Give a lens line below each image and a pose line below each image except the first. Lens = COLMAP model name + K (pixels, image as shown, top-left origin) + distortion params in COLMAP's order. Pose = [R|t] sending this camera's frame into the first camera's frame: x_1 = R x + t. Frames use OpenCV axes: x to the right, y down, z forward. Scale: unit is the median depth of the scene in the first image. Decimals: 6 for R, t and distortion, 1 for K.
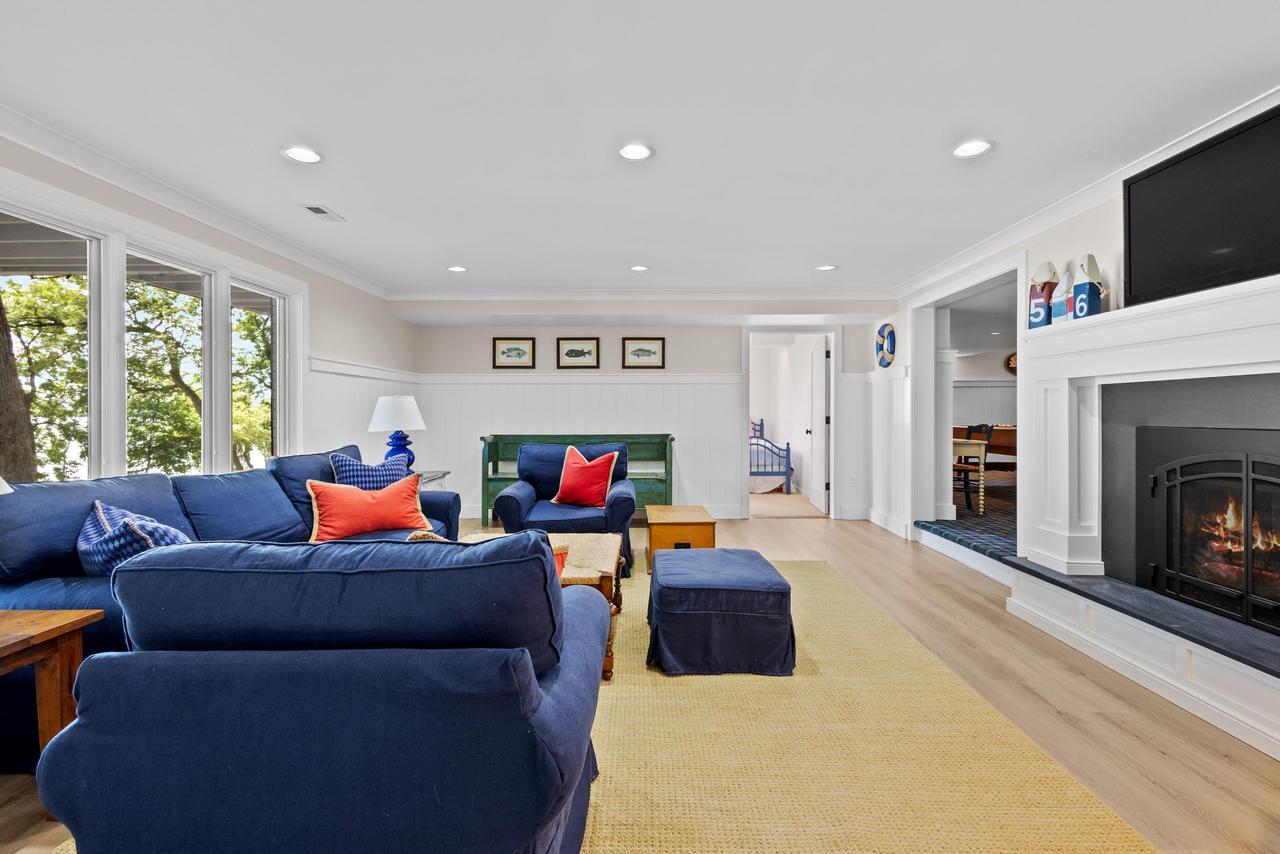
lens RADIAL K [[596.1, 0, 636.2], [0, 596.1, 418.7], [0, 0, 1]] dist [-0.000578, -0.000051]
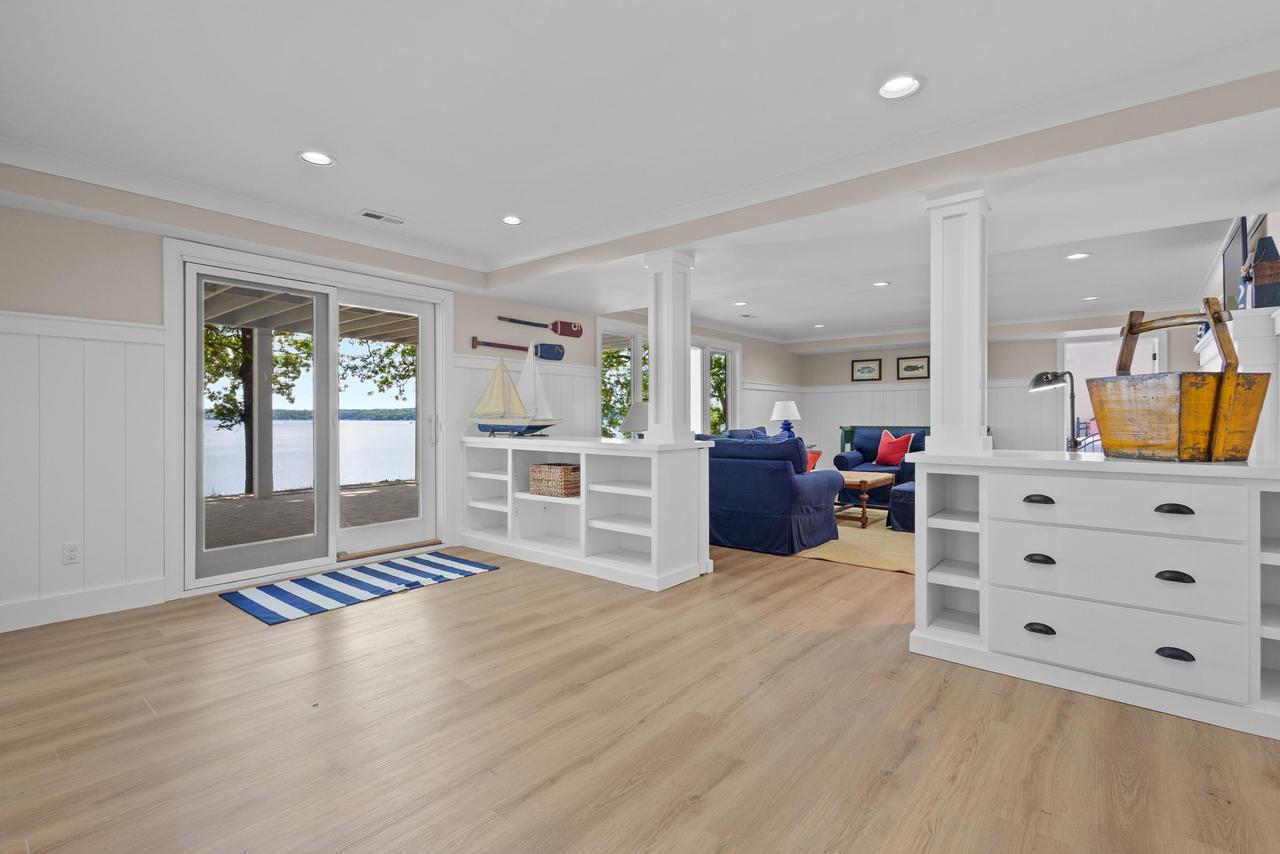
lens RADIAL K [[596.1, 0, 636.2], [0, 596.1, 418.7], [0, 0, 1]] dist [-0.000578, -0.000051]
pose [[0.782529, -0.000276, -0.622614, 0.354095], [-0.004532, 0.999971, -0.006140, 0.027351], [0.622597, 0.007627, 0.782505, -0.665095]]
